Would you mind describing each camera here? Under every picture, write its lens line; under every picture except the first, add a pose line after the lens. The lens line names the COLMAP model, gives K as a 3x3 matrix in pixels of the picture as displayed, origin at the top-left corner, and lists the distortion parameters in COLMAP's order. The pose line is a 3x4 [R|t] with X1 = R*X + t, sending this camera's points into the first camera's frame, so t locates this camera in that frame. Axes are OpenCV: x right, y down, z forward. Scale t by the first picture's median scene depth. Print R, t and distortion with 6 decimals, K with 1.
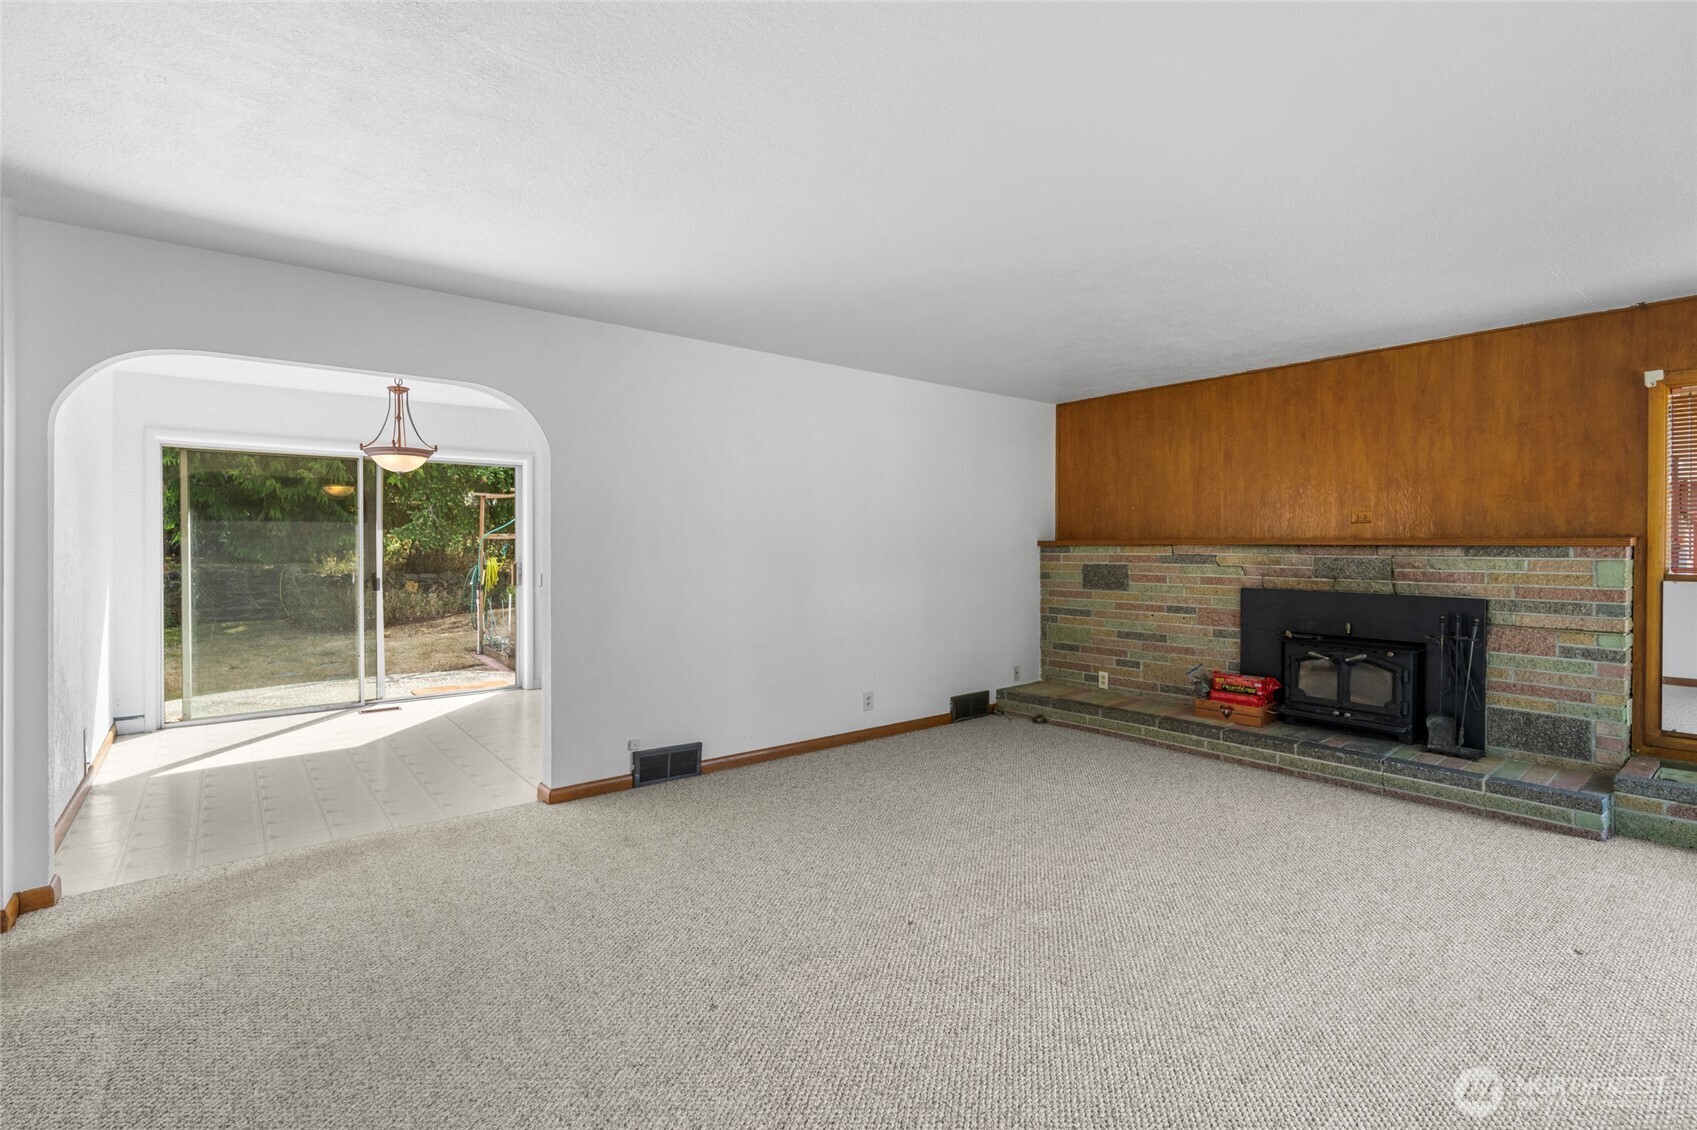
lens RADIAL K [[777.2, 0, 848.6], [0, 777.2, 543.9], [0, 0, 1]] dist [0.000839, 0.000443]
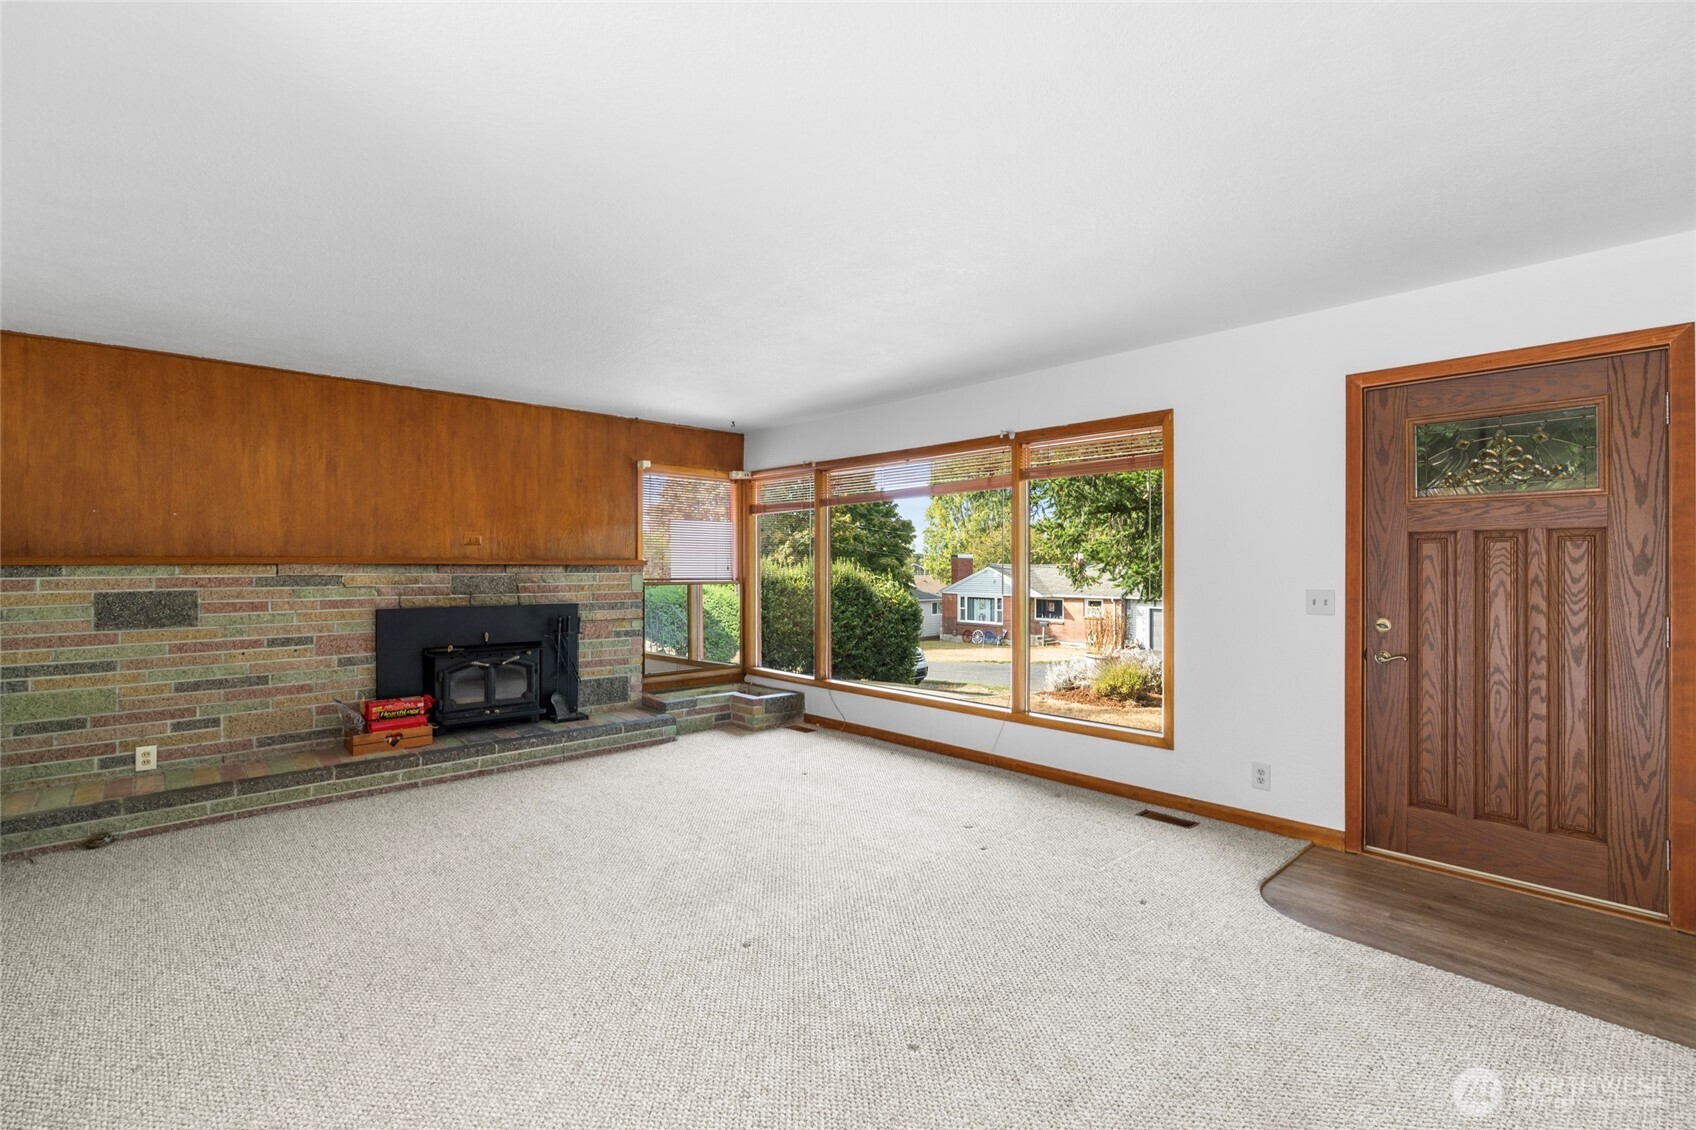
lens RADIAL K [[768.7, 0, 862.0], [0, 768.7, 549.7], [0, 0, 1]] dist [0.001729, 0.000651]
pose [[-0.078566, 0.017790, 0.996750, -0.443668], [-0.003572, 0.999829, -0.018127, -0.001292], [-0.996903, -0.004984, -0.078489, 0.446309]]
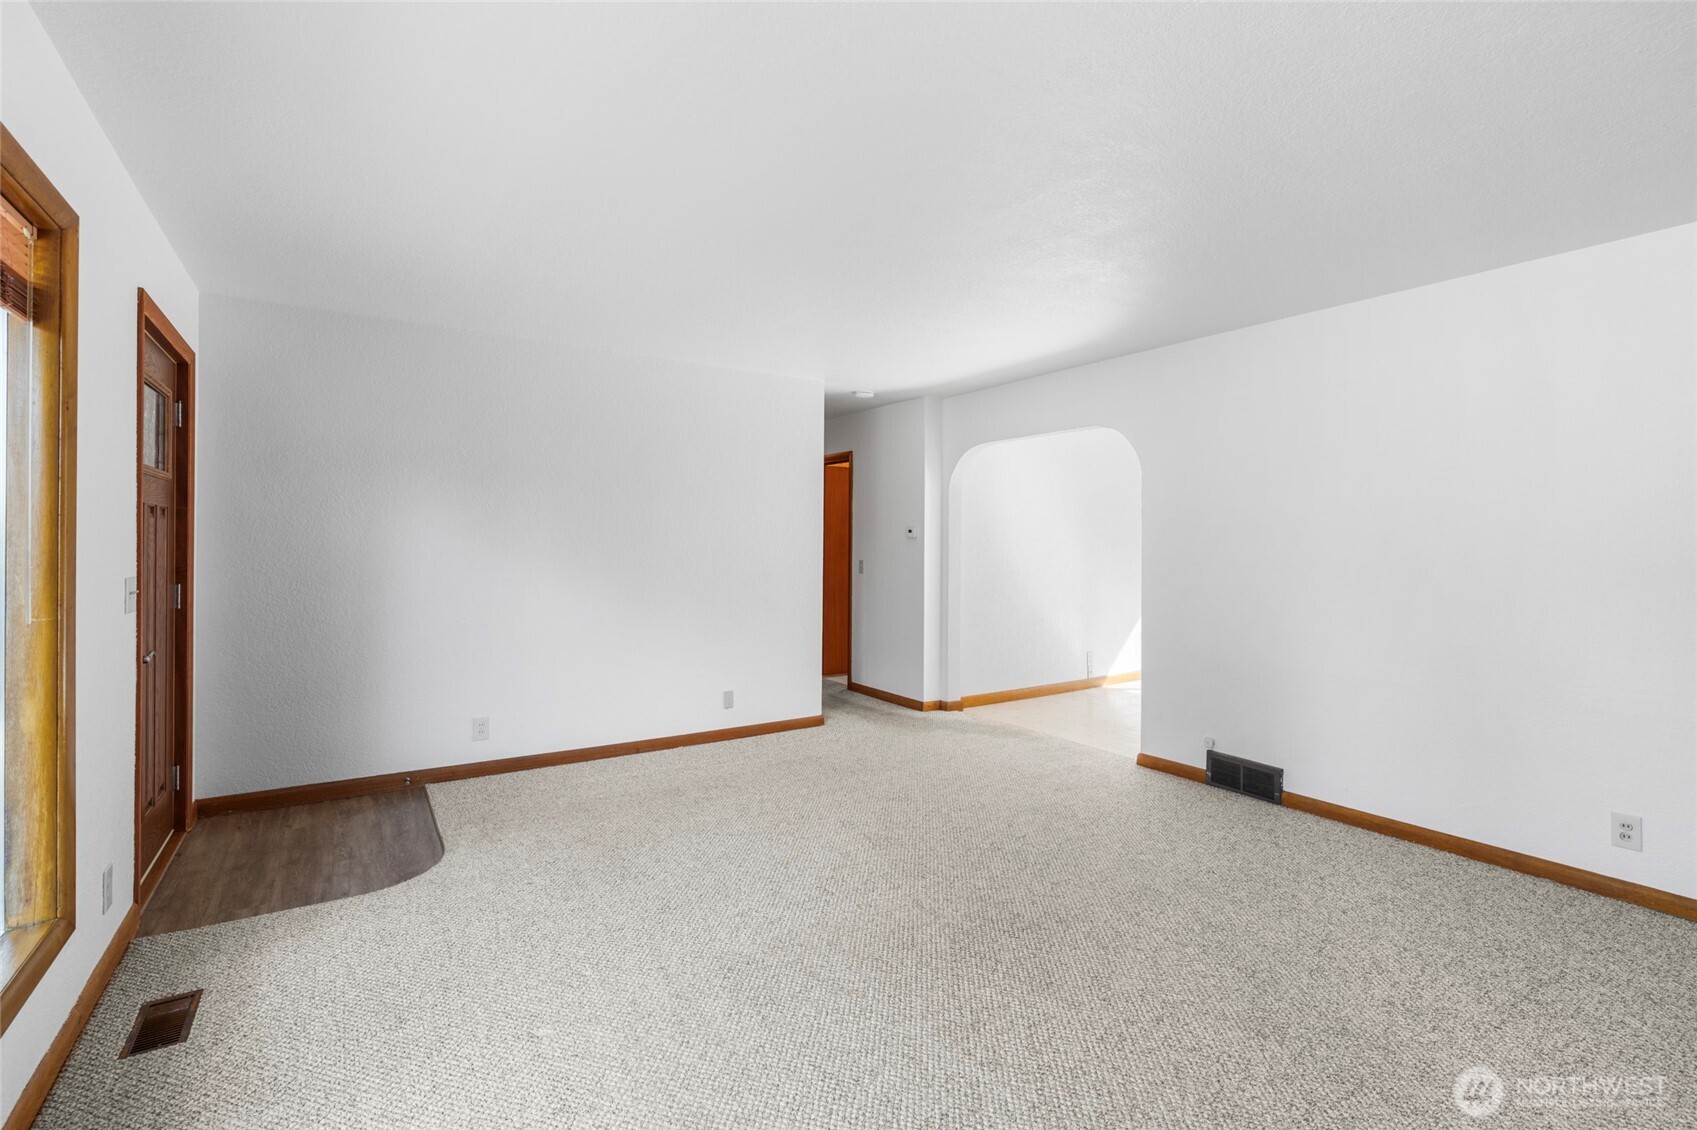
lens RADIAL K [[769.2, 0, 862.5], [0, 769.2, 549.7], [0, 0, 1]] dist [0.001729, 0.000651]
pose [[-0.080208, 0.006650, -0.996756, 0.579739], [-0.000006, 0.999978, 0.006672, -0.000364], [0.996778, 0.000541, -0.080207, 0.478643]]
